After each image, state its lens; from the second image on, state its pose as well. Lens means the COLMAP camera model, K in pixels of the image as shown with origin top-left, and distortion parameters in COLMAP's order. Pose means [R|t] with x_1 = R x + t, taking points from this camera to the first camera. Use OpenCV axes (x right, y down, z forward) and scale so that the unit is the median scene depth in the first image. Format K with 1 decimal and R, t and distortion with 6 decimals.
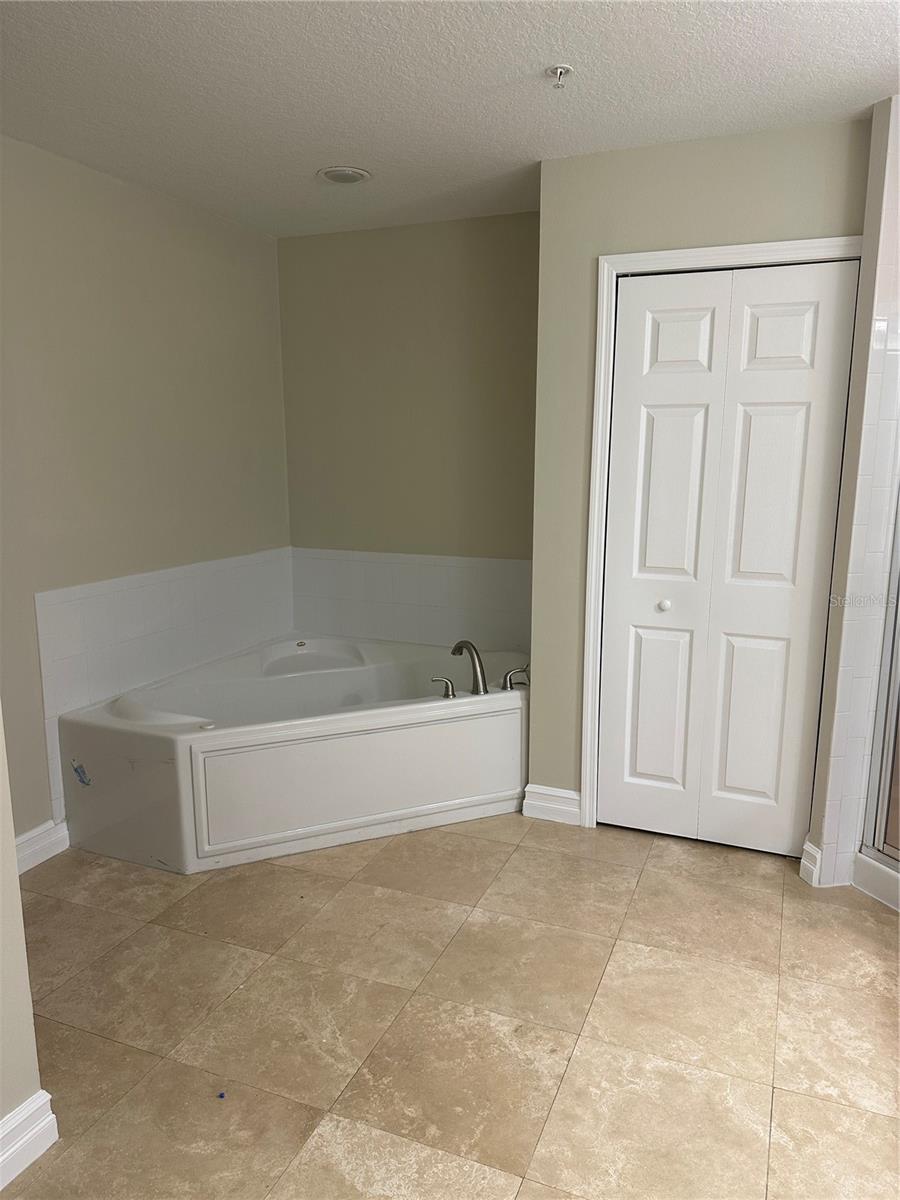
lens RADIAL K [[844.9, 0, 450.0], [0, 844.9, 601.6], [0, 0, 1]] dist [0.034191, -0.032048]
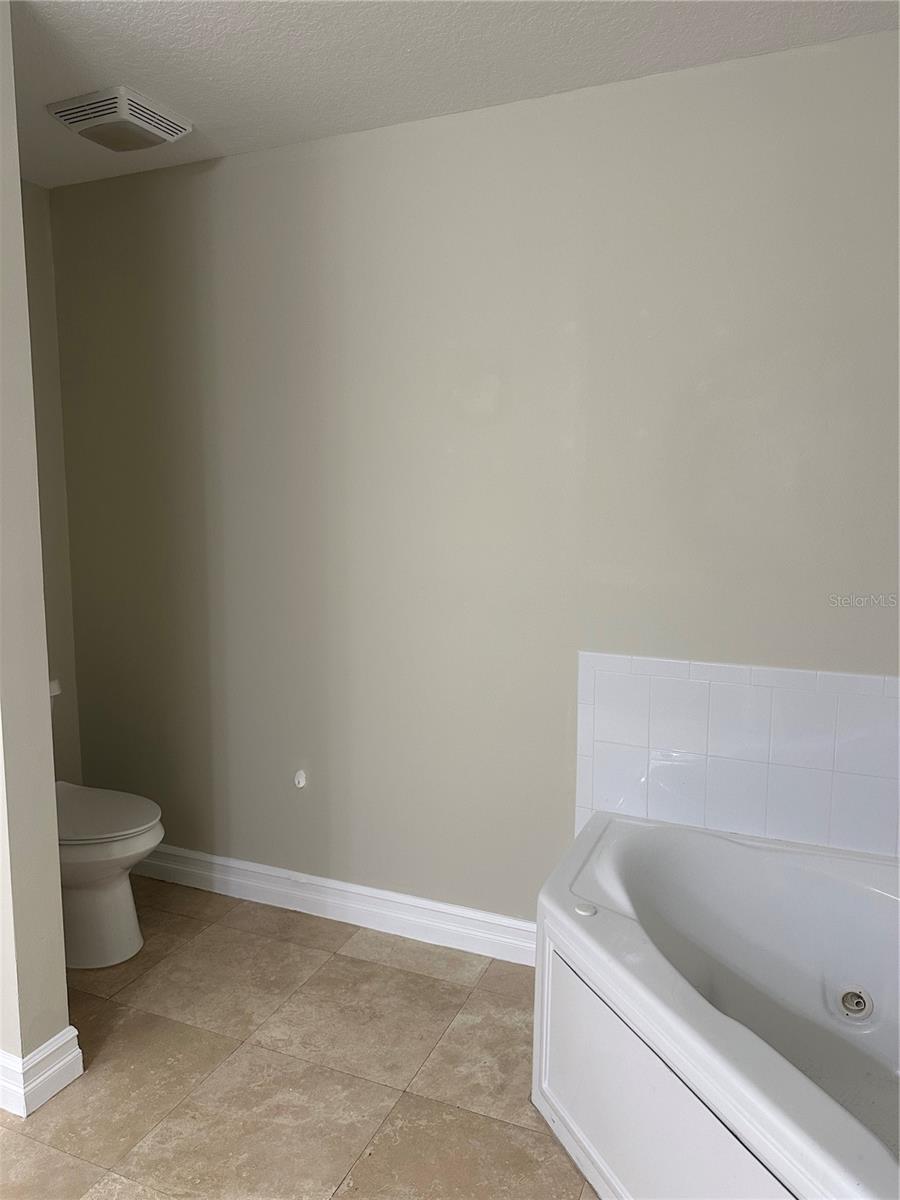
lens RADIAL K [[844.9, 0, 448.6], [0, 844.9, 604.3], [0, 0, 1]] dist [0.034191, -0.032048]
pose [[-0.013271, 0.128307, -0.991646, 0.455467], [-0.179850, 0.975253, 0.128593, -0.199190], [0.983604, 0.180054, 0.010134, 1.281938]]
